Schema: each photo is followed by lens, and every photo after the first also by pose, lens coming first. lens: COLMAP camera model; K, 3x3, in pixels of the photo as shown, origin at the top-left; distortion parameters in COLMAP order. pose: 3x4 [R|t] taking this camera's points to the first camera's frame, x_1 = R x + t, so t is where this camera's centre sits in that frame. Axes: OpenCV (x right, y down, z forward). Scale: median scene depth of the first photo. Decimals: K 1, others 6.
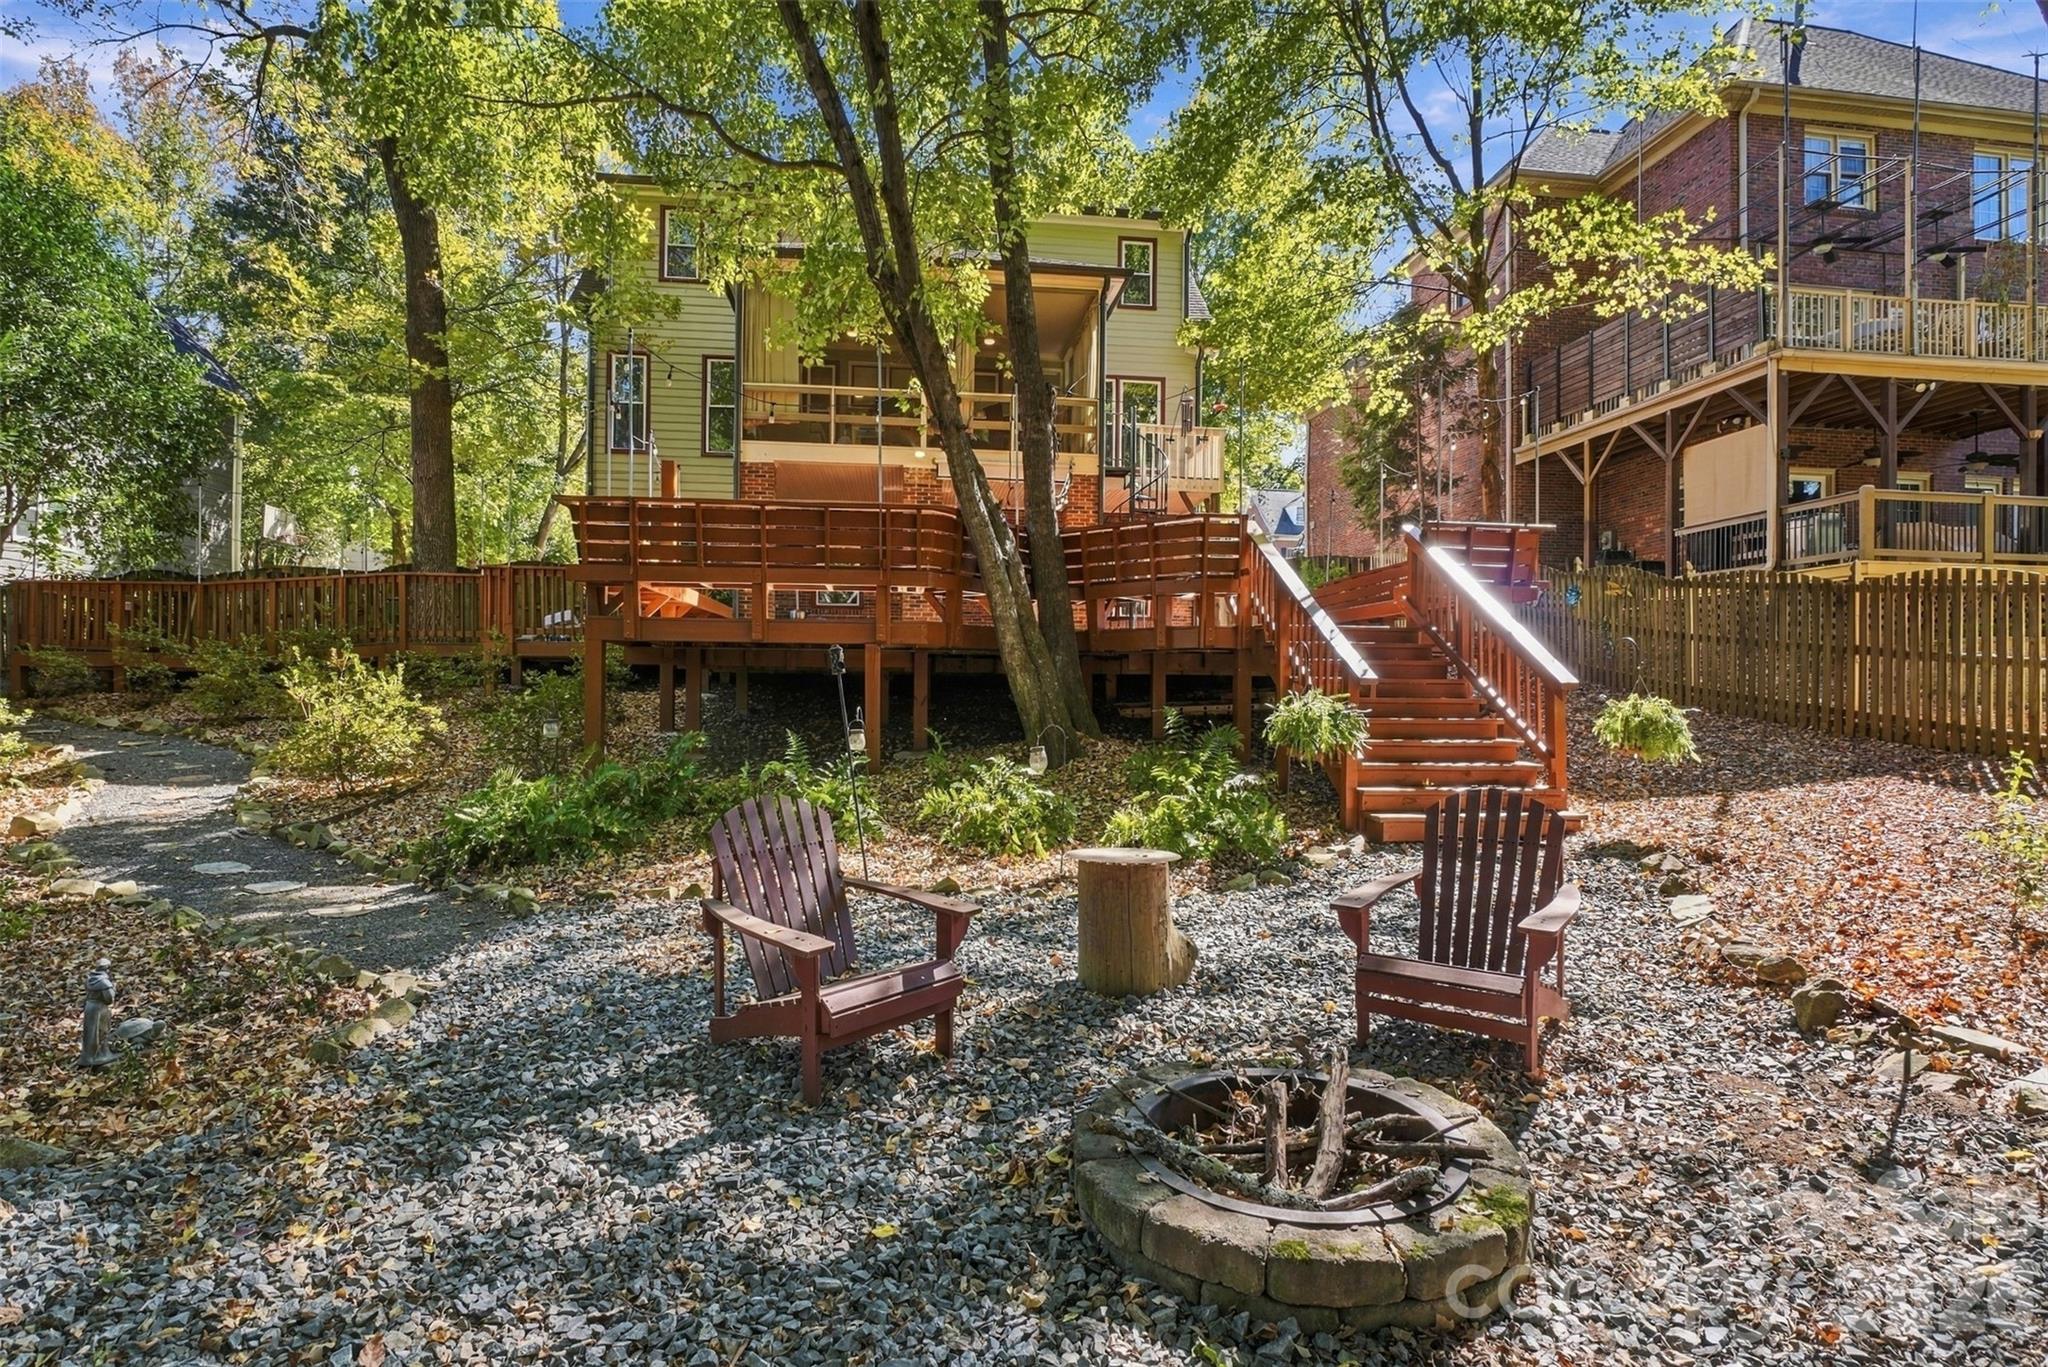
lens RADIAL K [[1044.9, 0, 1018.9], [0, 1044.9, 697.0], [0, 0, 1]] dist [-0.003624, -0.000906]
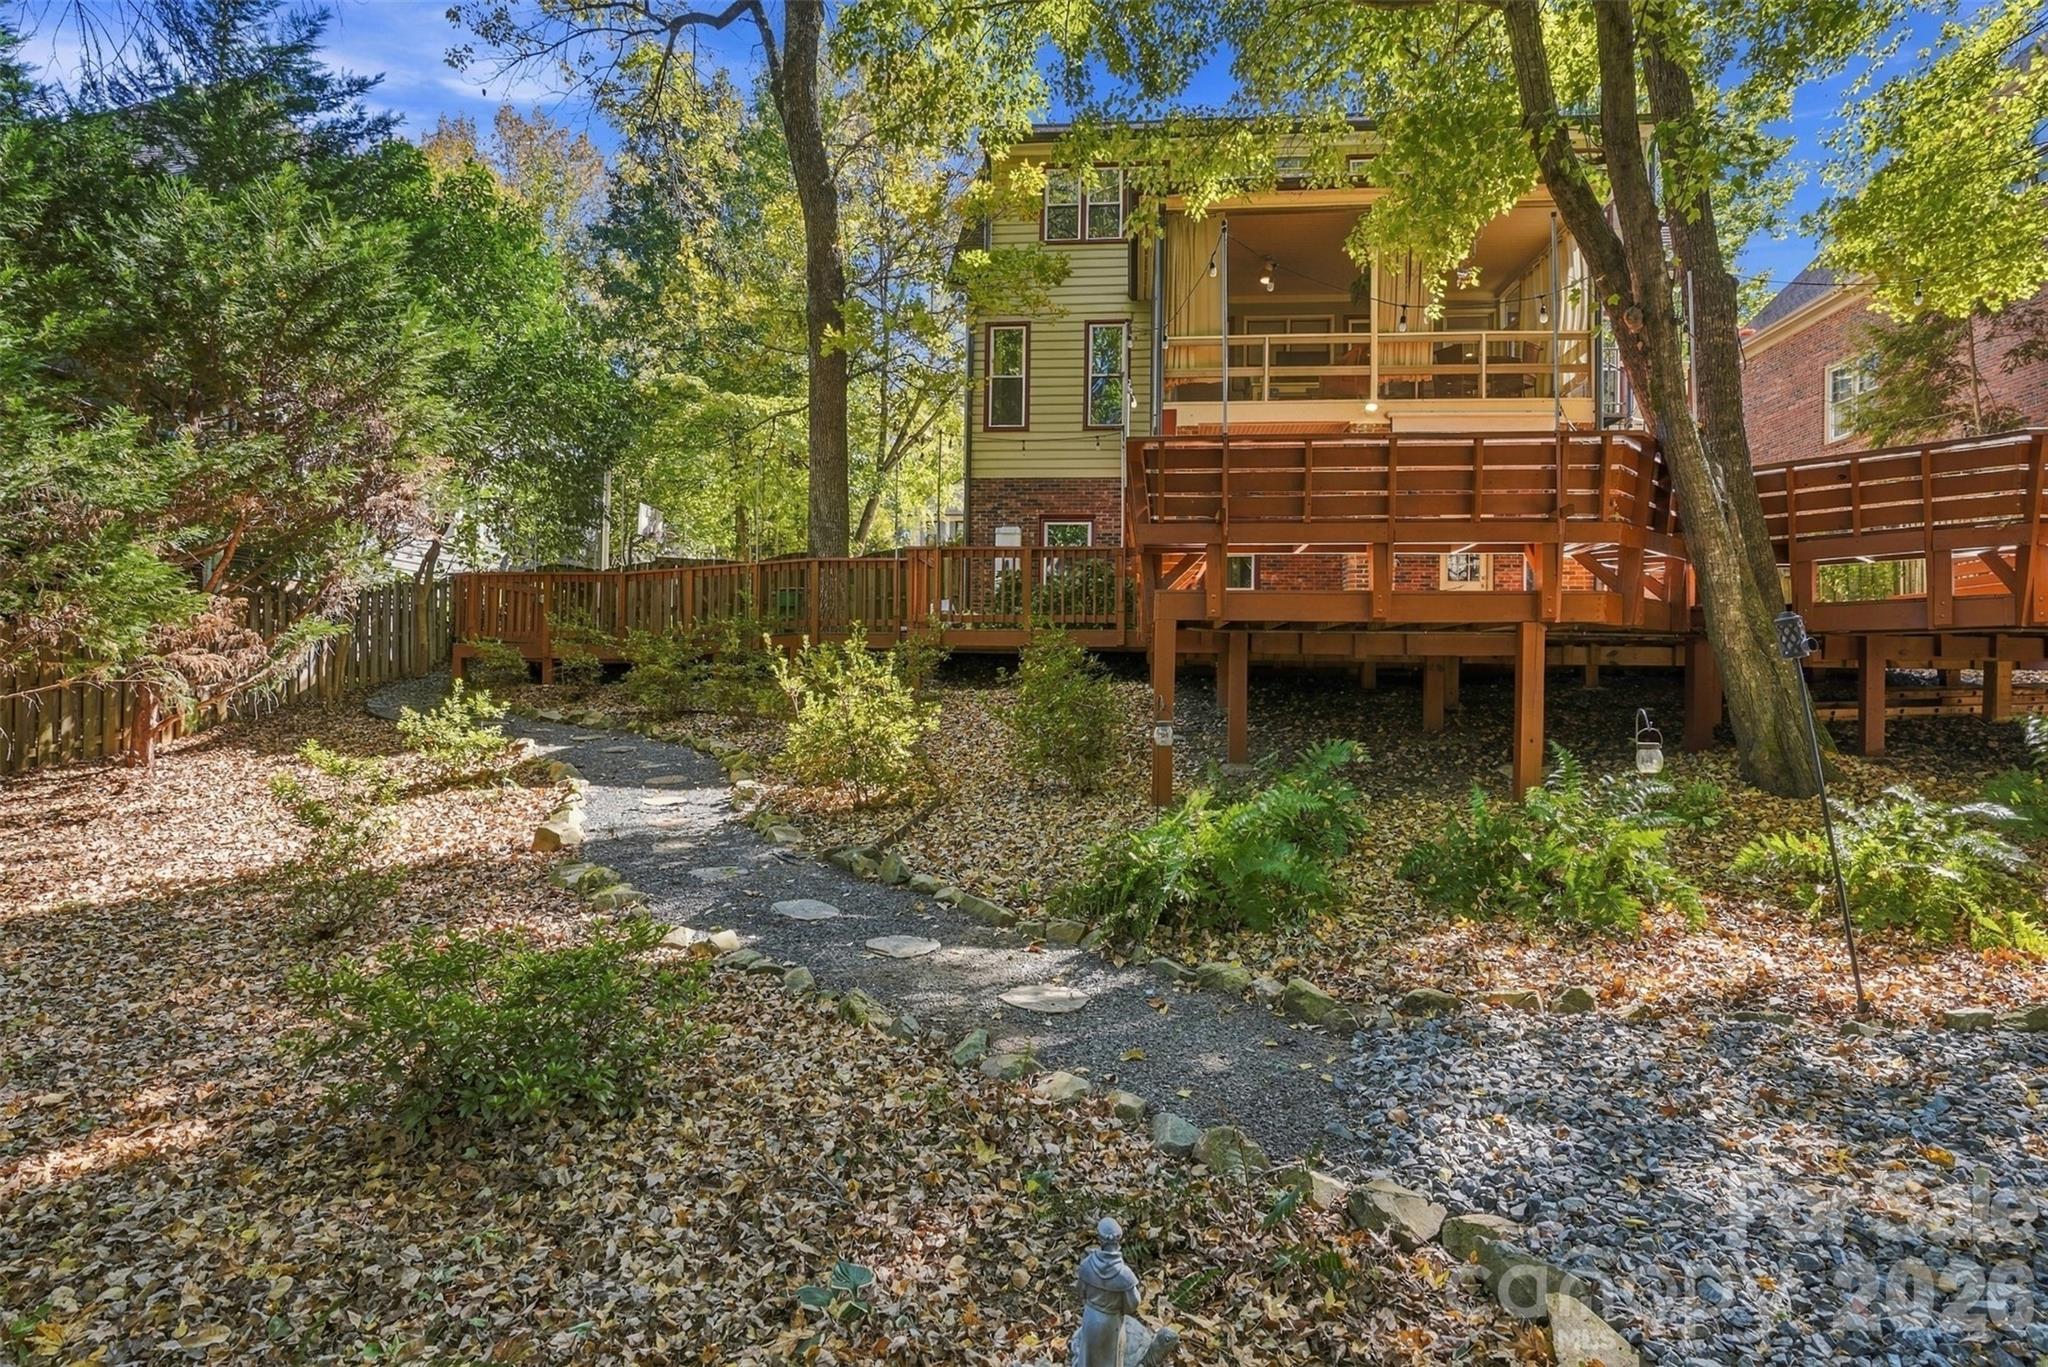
lens RADIAL K [[1044.9, 0, 1030.1], [0, 1044.9, 674.1], [0, 0, 1]] dist [-0.003624, -0.000906]
pose [[0.976876, 0.002188, -0.213794, -0.238389], [-0.005853, 0.999847, -0.016511, -0.000267], [0.213725, 0.017381, 0.976739, 0.148068]]
